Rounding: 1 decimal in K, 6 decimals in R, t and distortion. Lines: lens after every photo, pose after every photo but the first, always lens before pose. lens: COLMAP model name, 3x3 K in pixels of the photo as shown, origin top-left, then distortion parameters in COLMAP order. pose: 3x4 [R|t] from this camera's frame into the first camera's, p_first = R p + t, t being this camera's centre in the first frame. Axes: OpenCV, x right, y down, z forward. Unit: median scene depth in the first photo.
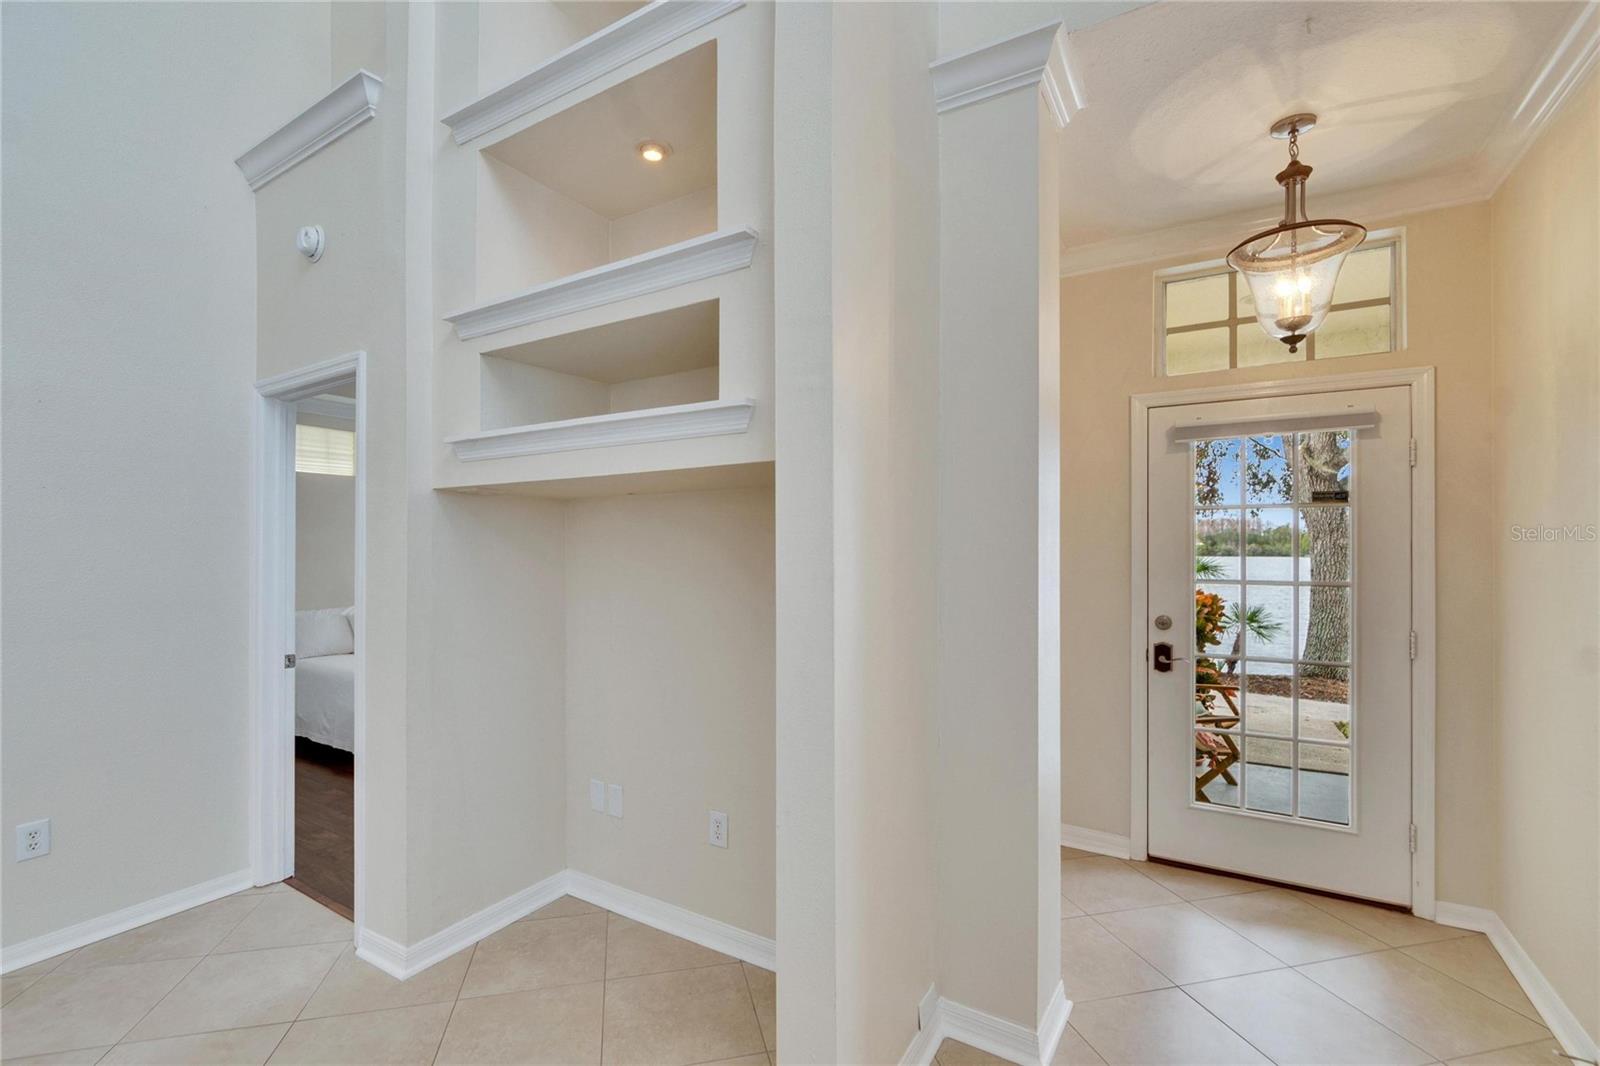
lens RADIAL K [[703.4, 0, 796.5], [0, 703.4, 535.6], [0, 0, 1]] dist [-0.004475, -0.000937]
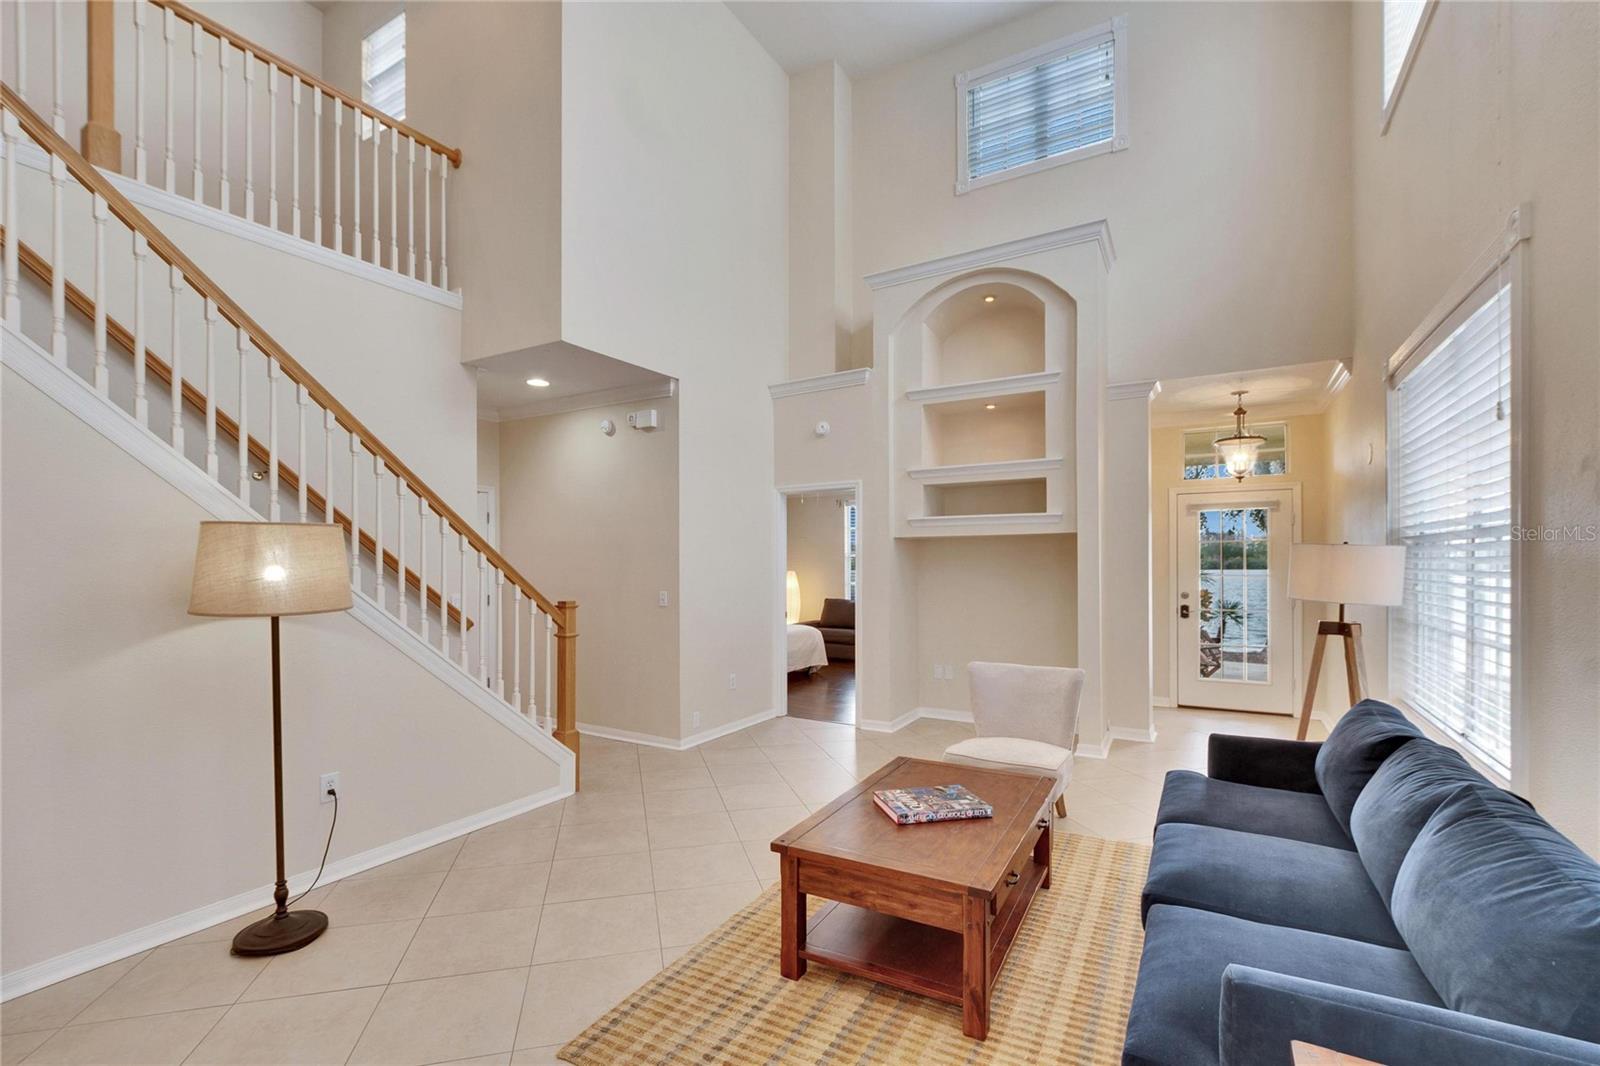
lens RADIAL K [[703.4, 0, 799.5], [0, 703.4, 565.2], [0, 0, 1]] dist [-0.004475, -0.000937]
pose [[0.999809, -0.007551, 0.018013, -0.748609], [0.007347, 0.999908, 0.011390, -0.001981], [-0.018098, -0.011256, 0.999773, -1.213866]]
